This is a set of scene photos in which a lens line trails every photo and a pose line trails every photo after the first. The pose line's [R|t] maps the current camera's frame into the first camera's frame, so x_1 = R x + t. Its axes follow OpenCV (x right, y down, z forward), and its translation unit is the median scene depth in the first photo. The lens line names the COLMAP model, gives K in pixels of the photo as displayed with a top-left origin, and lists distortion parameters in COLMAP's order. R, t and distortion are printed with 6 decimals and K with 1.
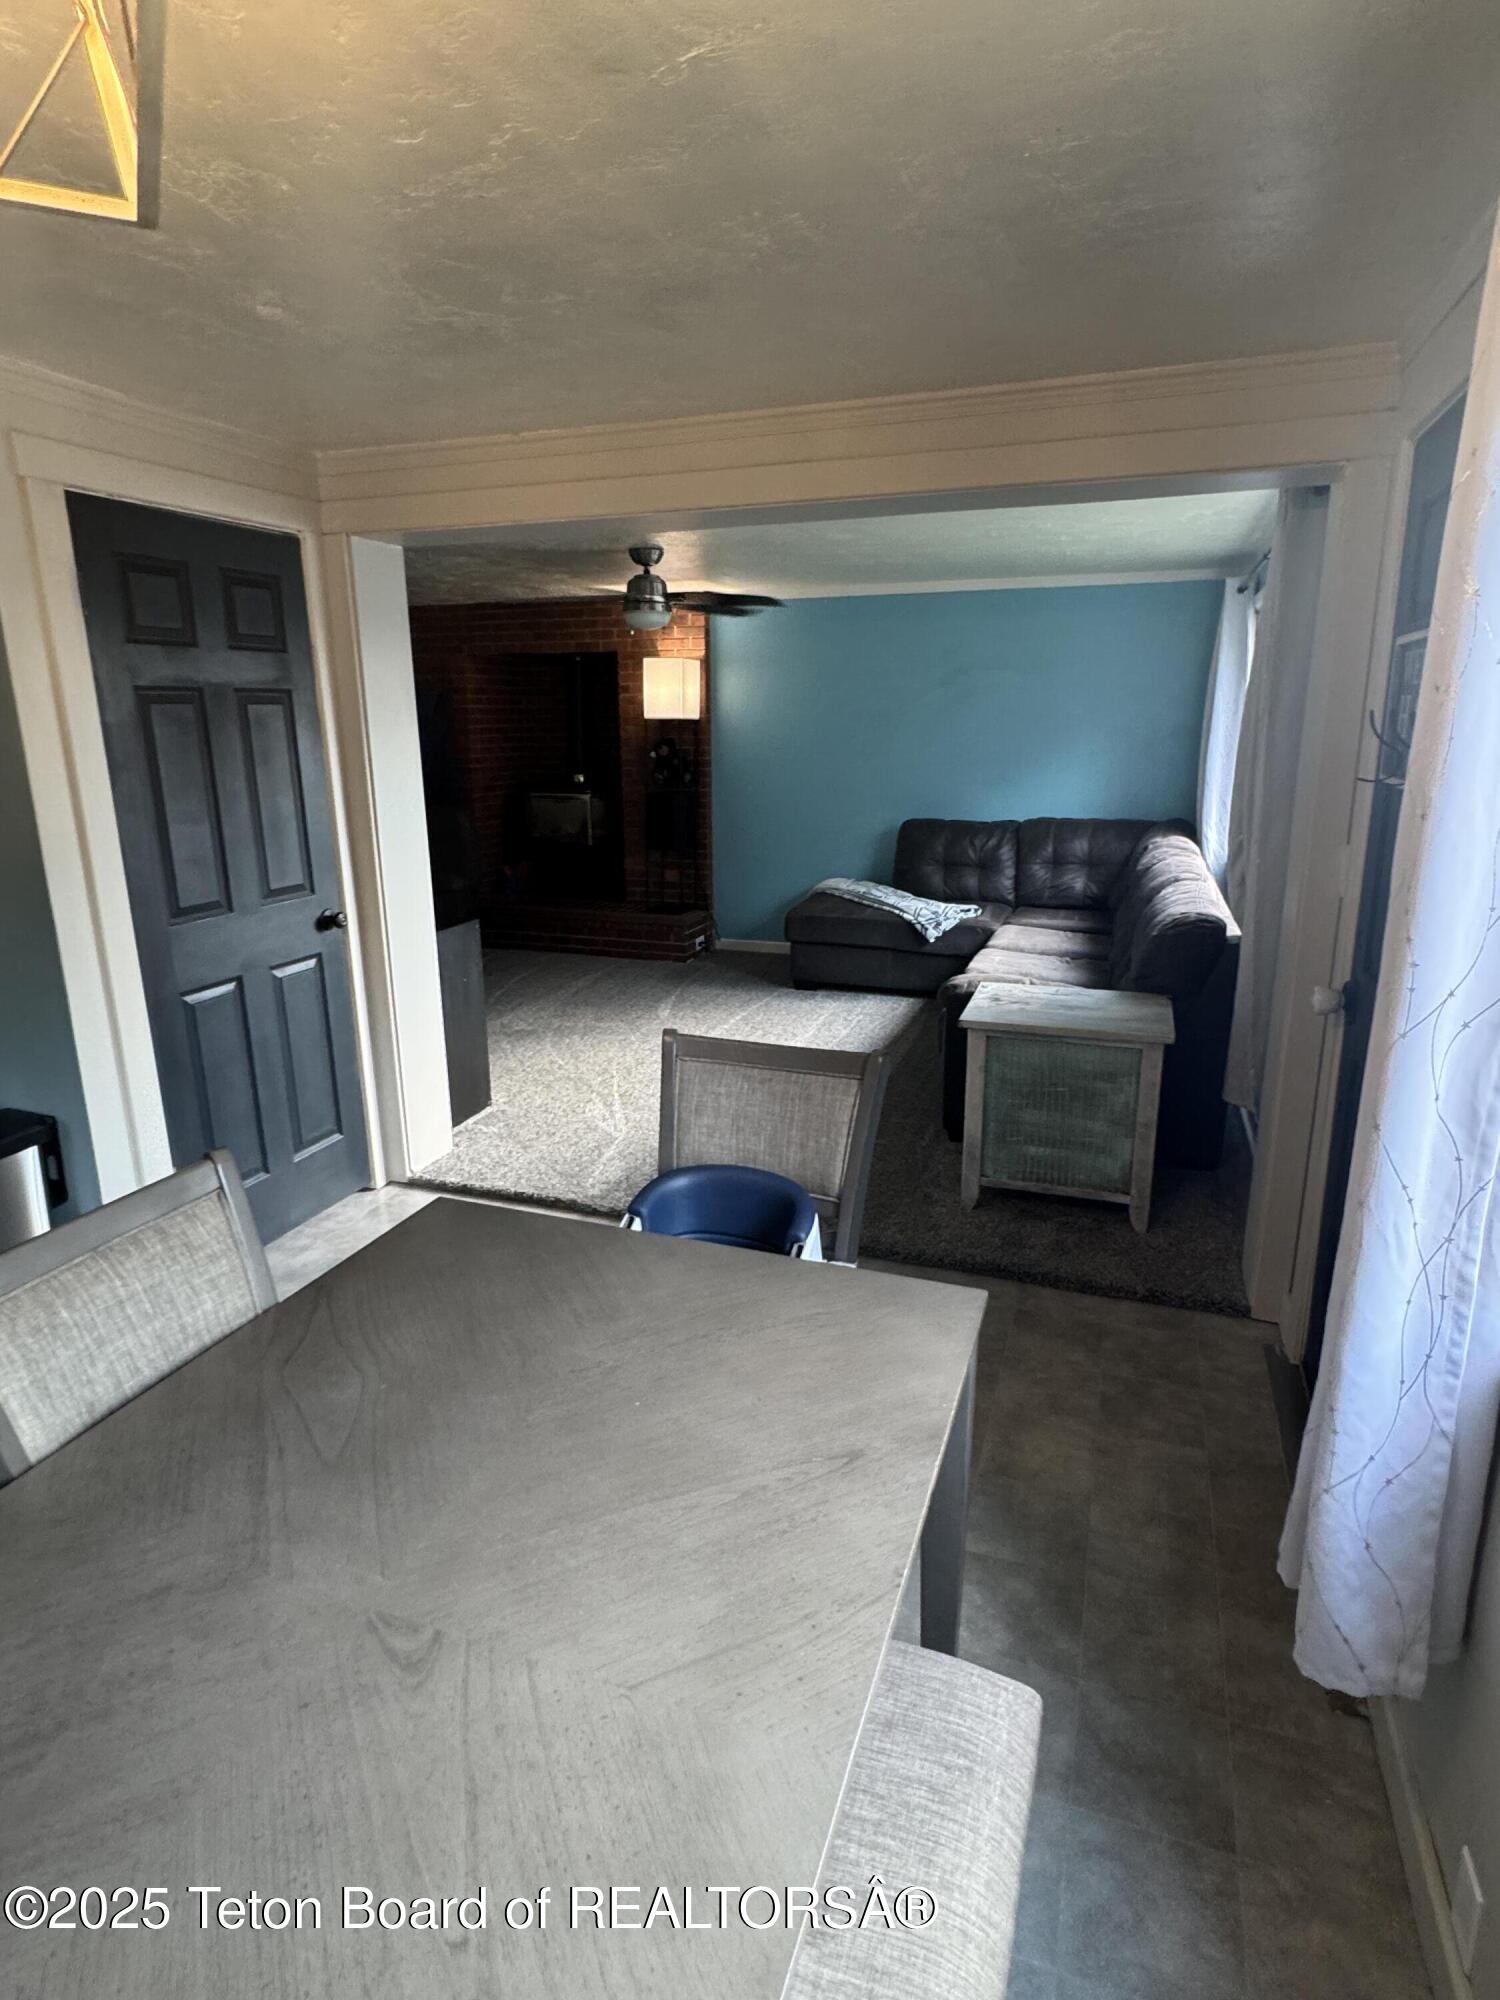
lens RADIAL K [[1094.4, 0, 748.7], [0, 1094.4, 983.1], [0, 0, 1]] dist [0.000969, -0.001045]
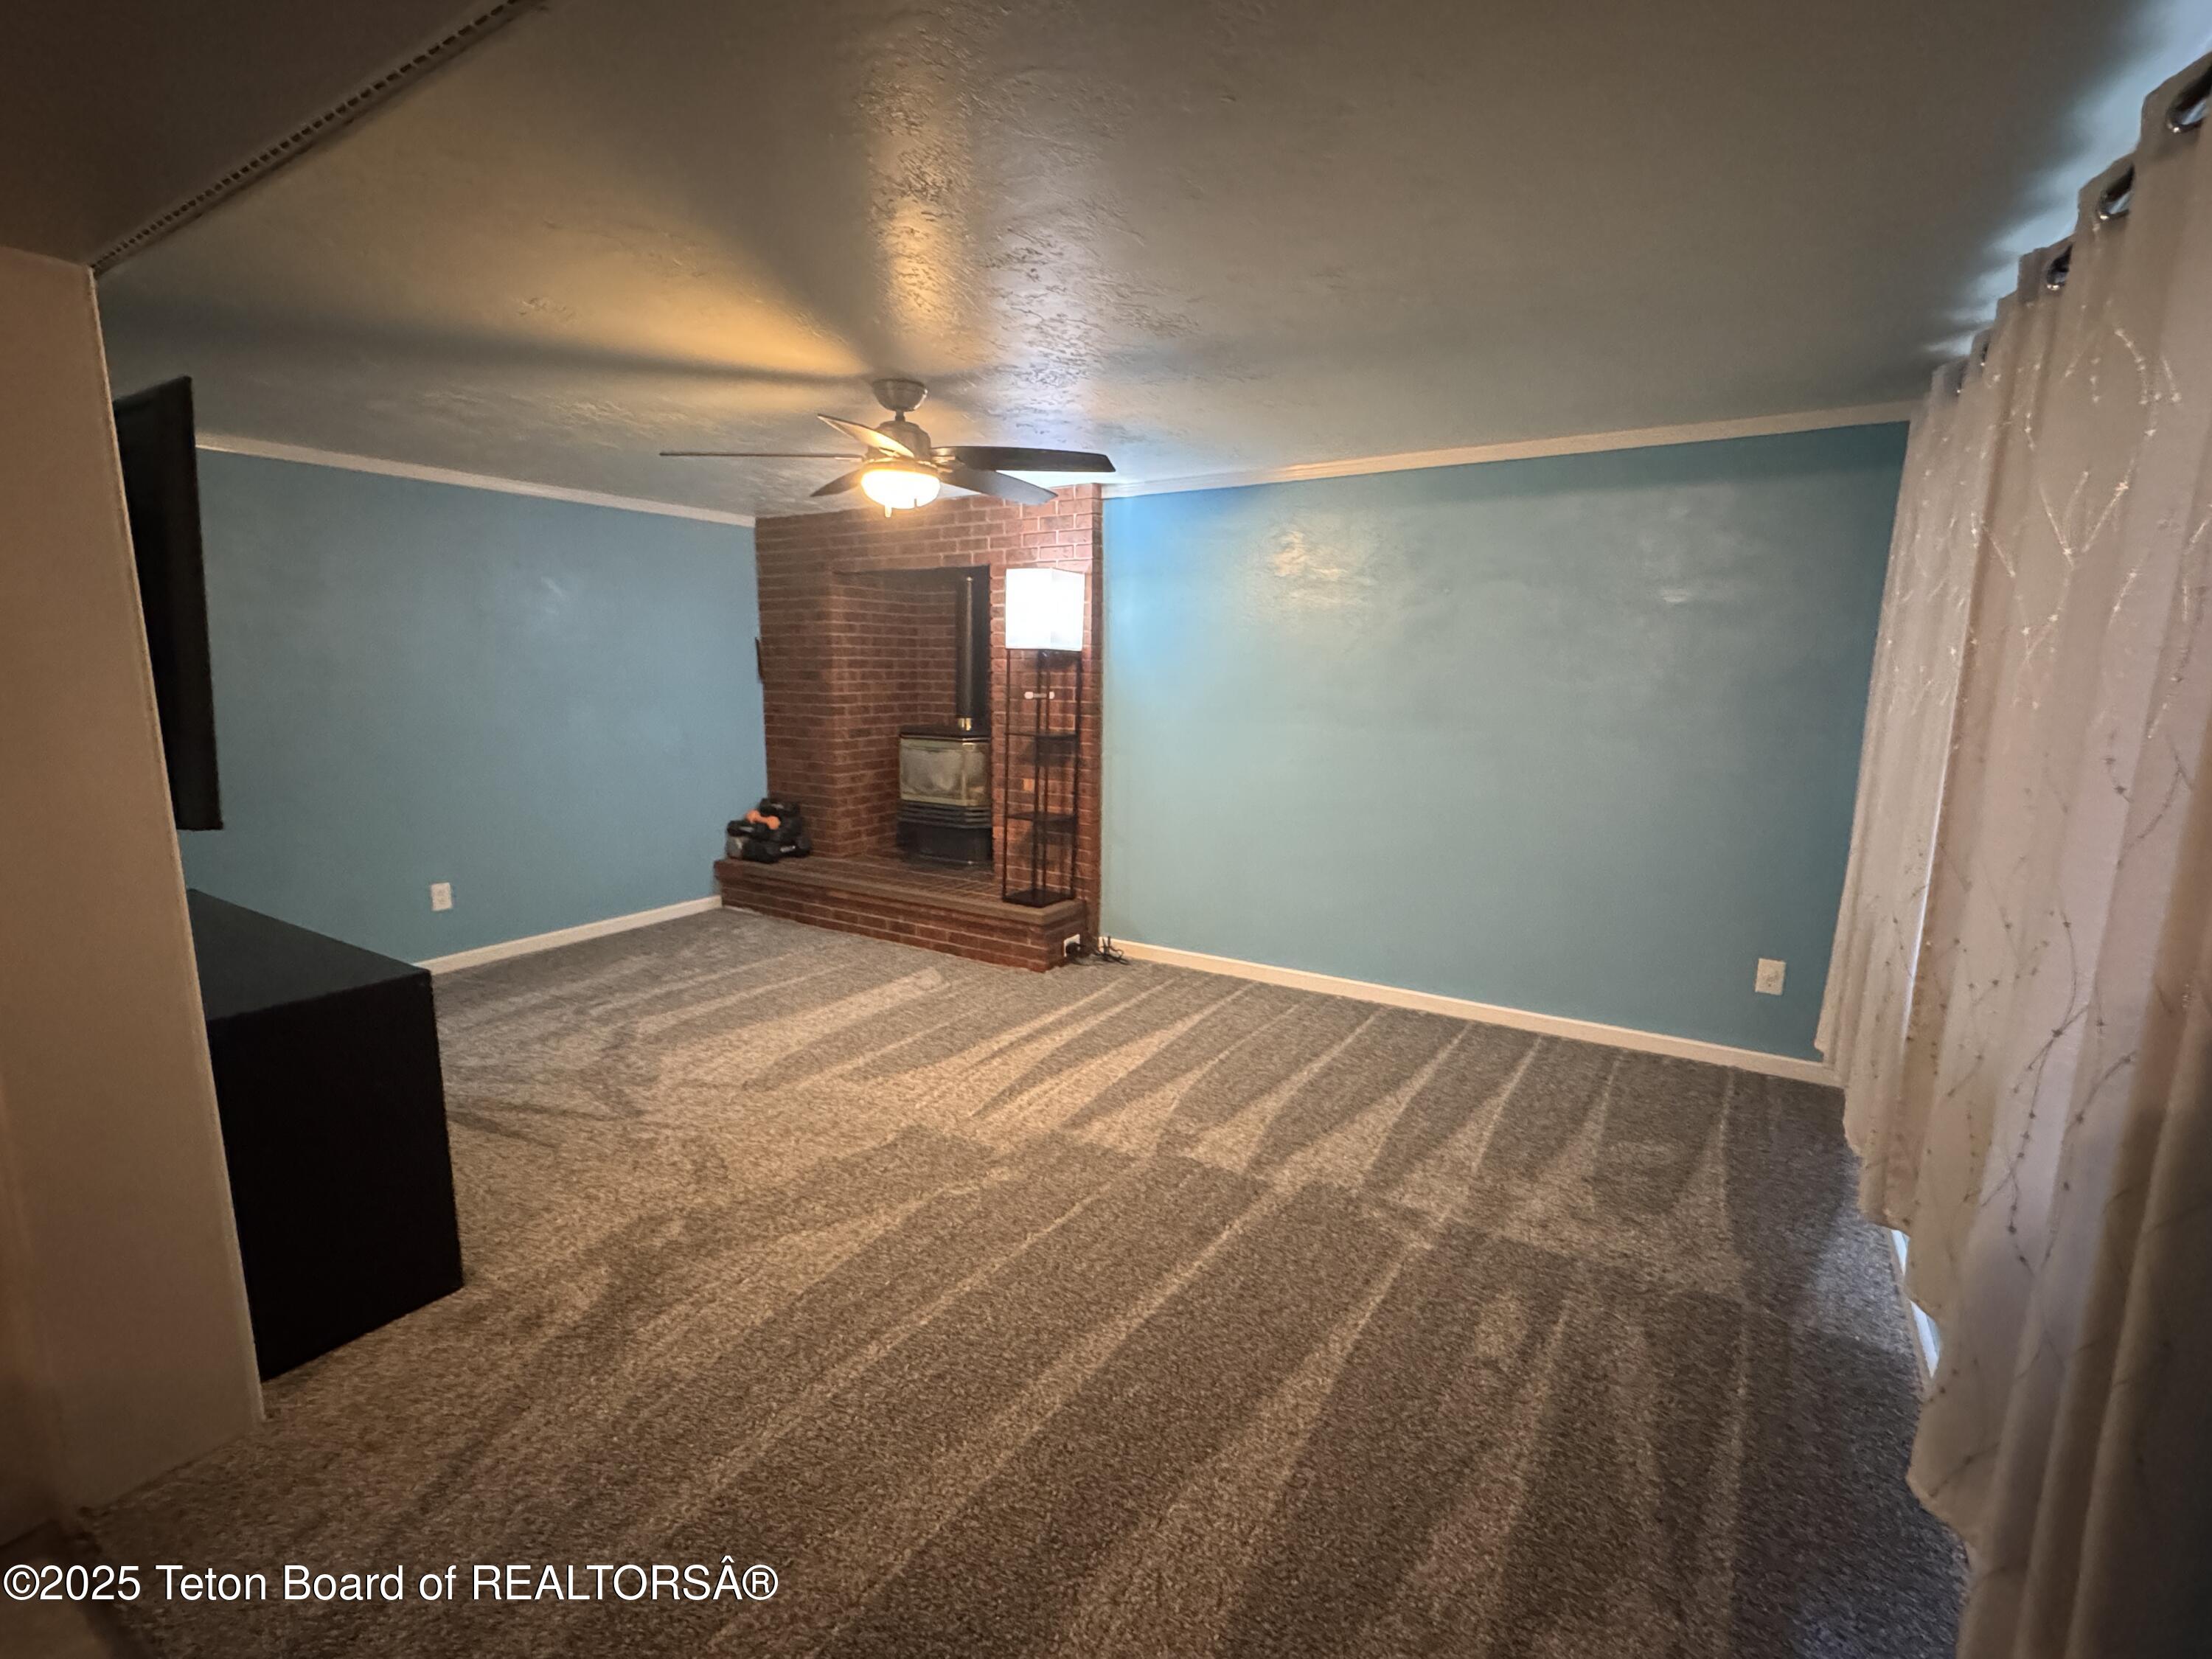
lens RADIAL K [[1019.0, 0, 1077.9], [0, 1019.0, 822.5], [0, 0, 1]] dist [0.003756, 0.000927]
pose [[0.967796, 0.055270, -0.245595, 0.126566], [-0.077476, 0.993642, -0.081691, -0.065468], [0.239519, 0.098088, 0.965924, 0.327515]]
